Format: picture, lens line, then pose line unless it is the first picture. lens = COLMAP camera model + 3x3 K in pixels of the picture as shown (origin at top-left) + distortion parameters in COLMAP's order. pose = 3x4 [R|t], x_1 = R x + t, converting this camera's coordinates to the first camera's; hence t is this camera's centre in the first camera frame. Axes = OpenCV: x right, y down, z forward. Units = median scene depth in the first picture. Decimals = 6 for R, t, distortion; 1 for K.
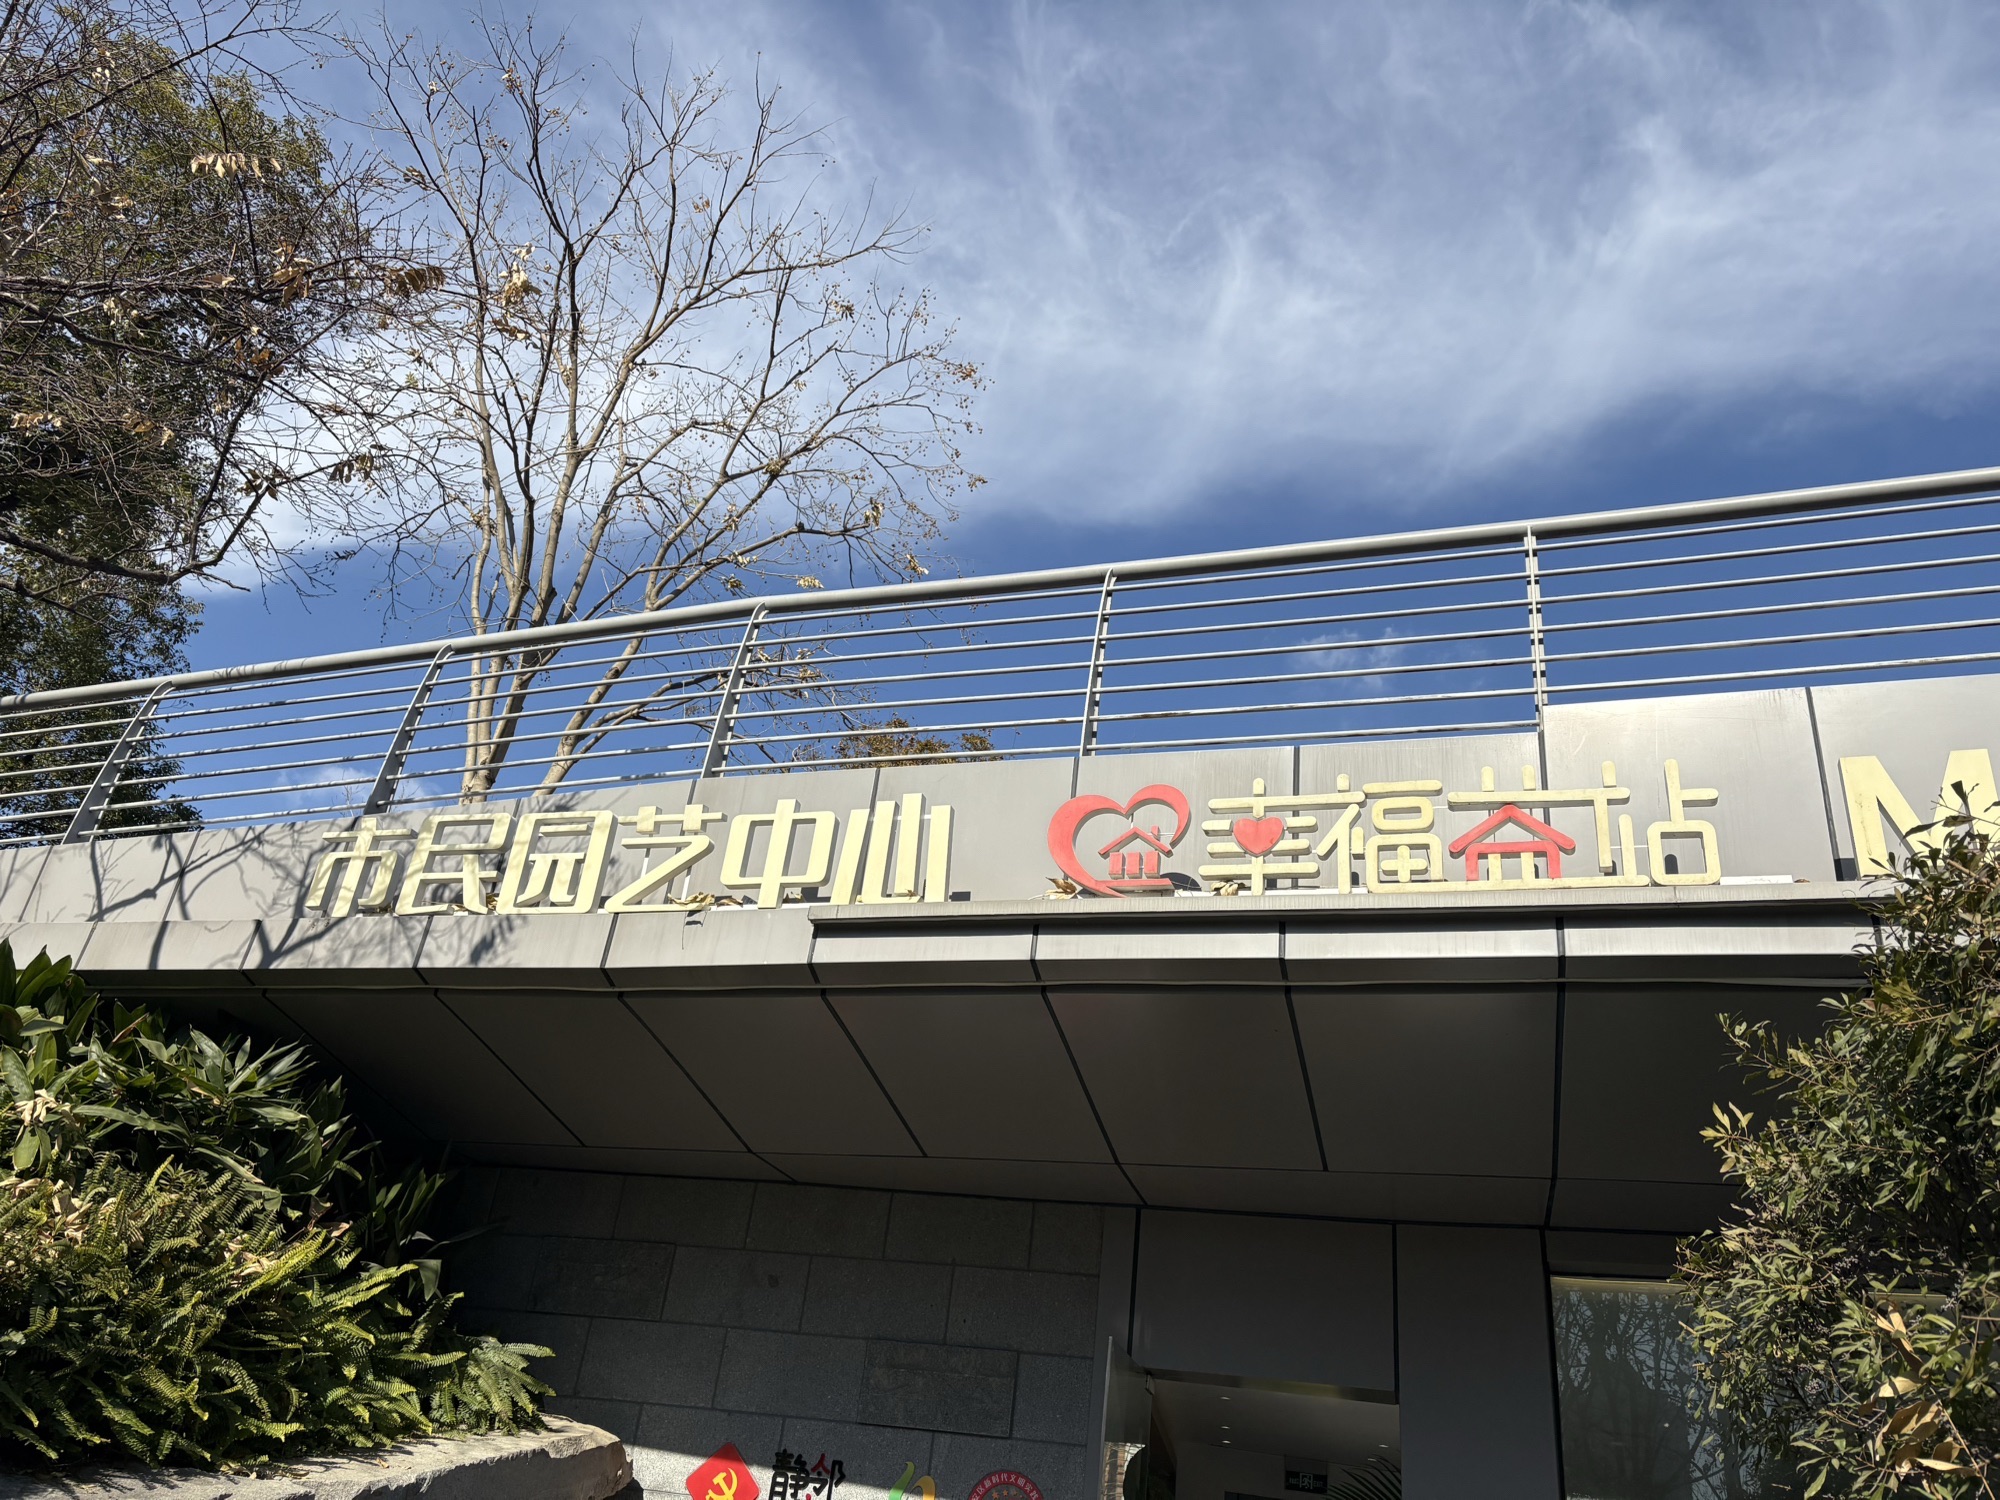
lens RADIAL K [[1508.8, 0, 989.0], [0, 1508.8, 742.7], [0, 0, 1]] dist [0.011822, 0.007002]
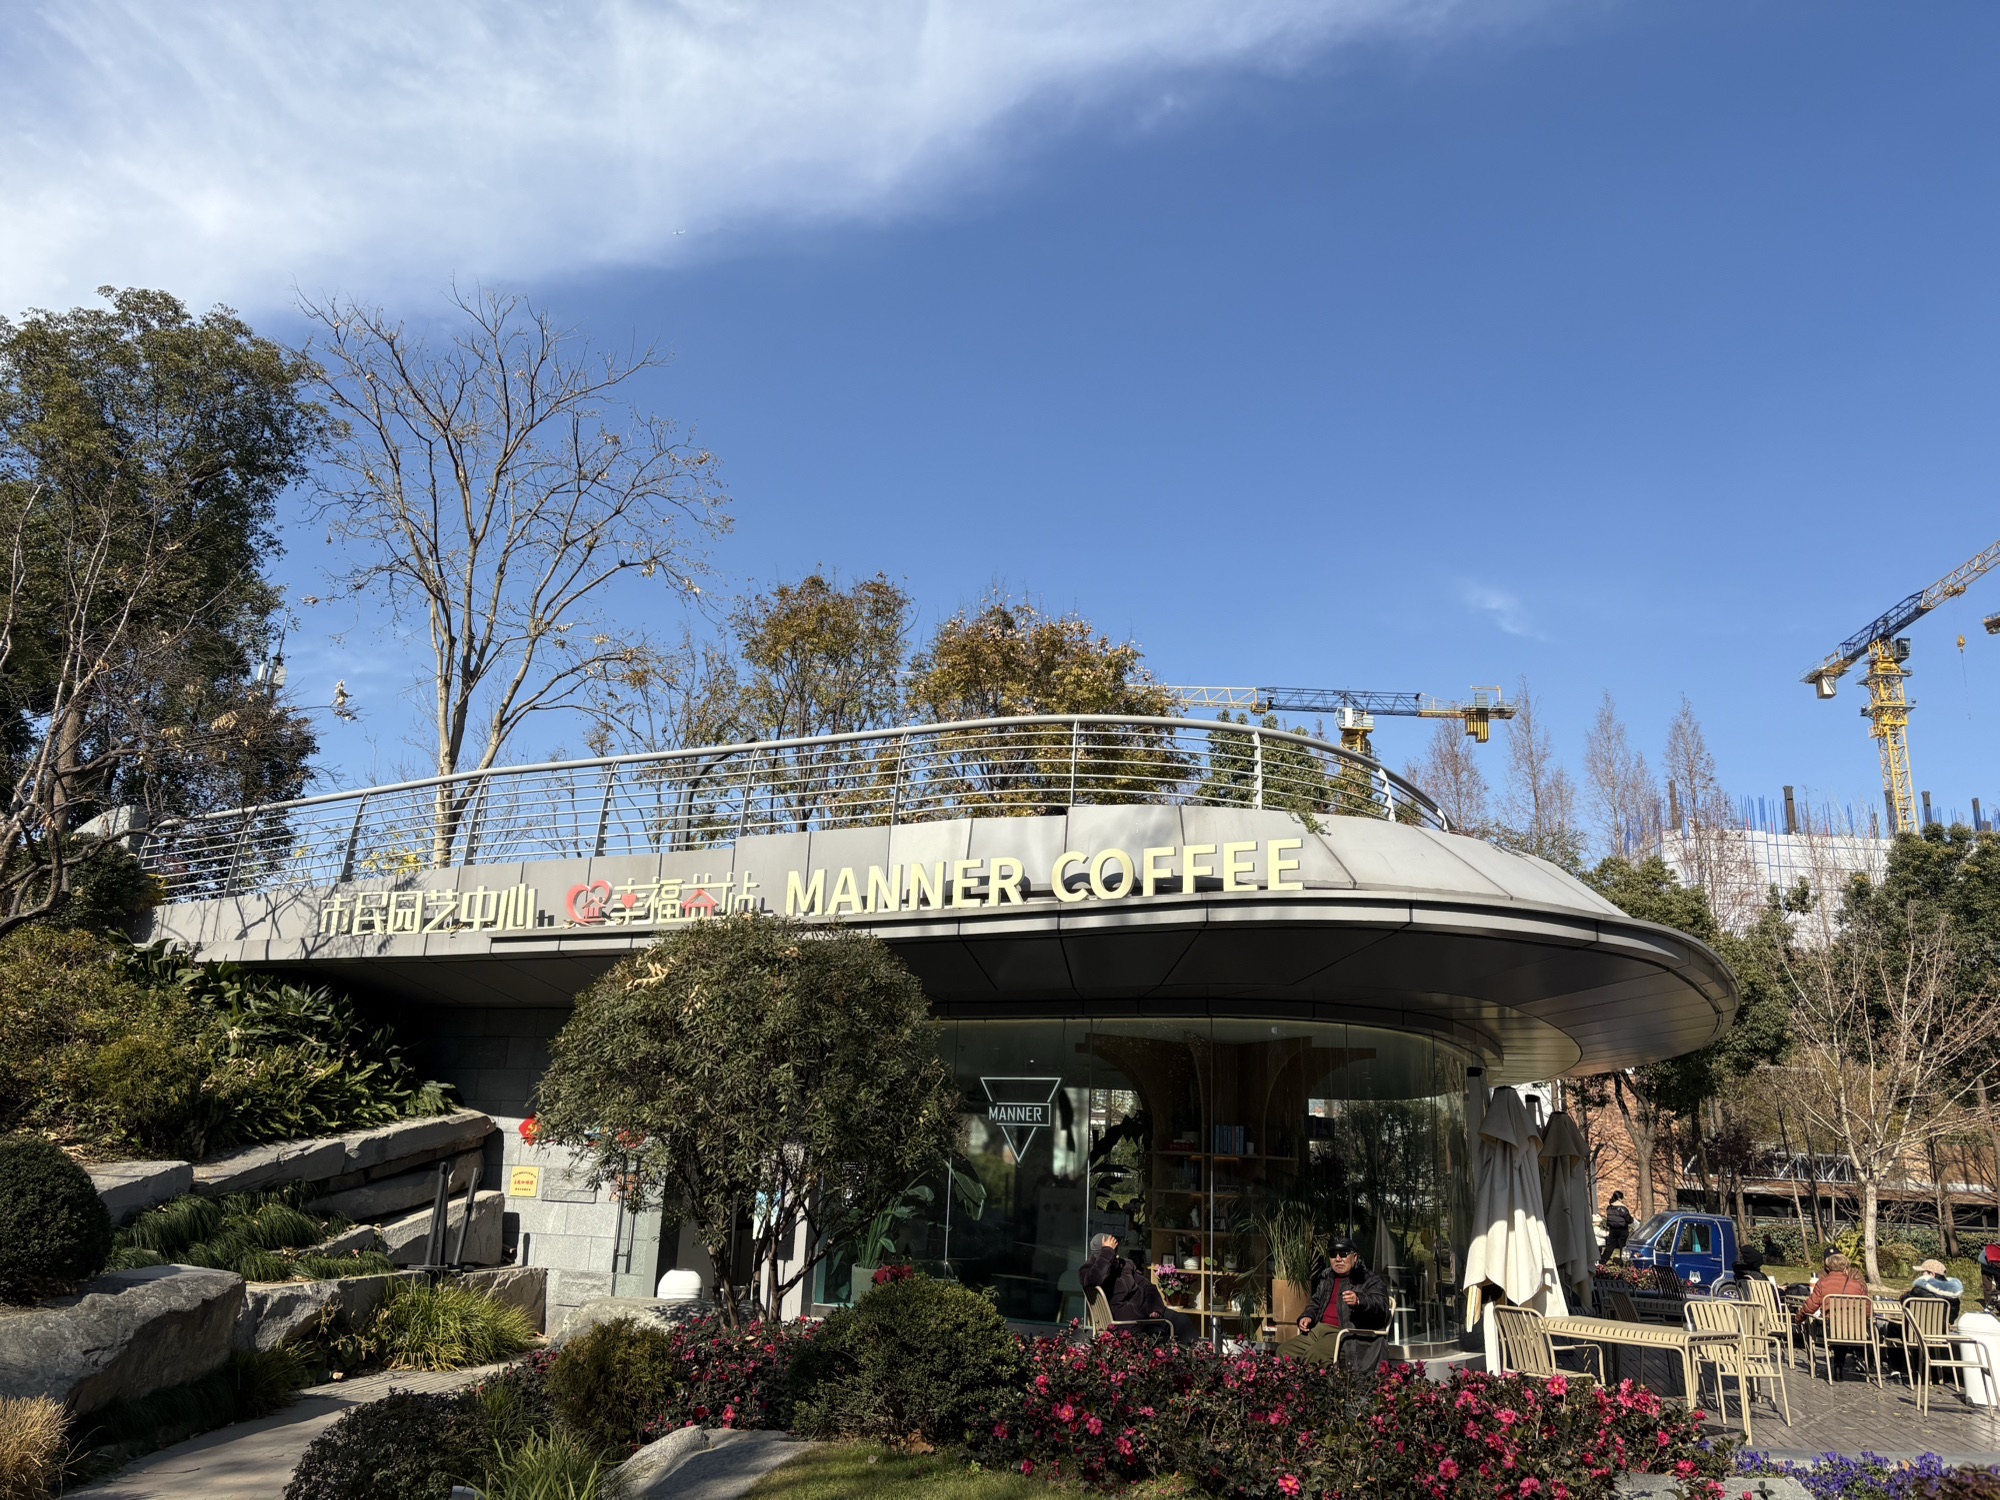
lens RADIAL K [[1508.8, 0, 1009.6], [0, 1508.8, 749.8], [0, 0, 1]] dist [0.011822, 0.007002]
pose [[0.990865, -0.100746, -0.089651, 1.025681], [0.118365, 0.968264, 0.220126, -0.656089], [0.064629, -0.228727, 0.971343, -1.417718]]
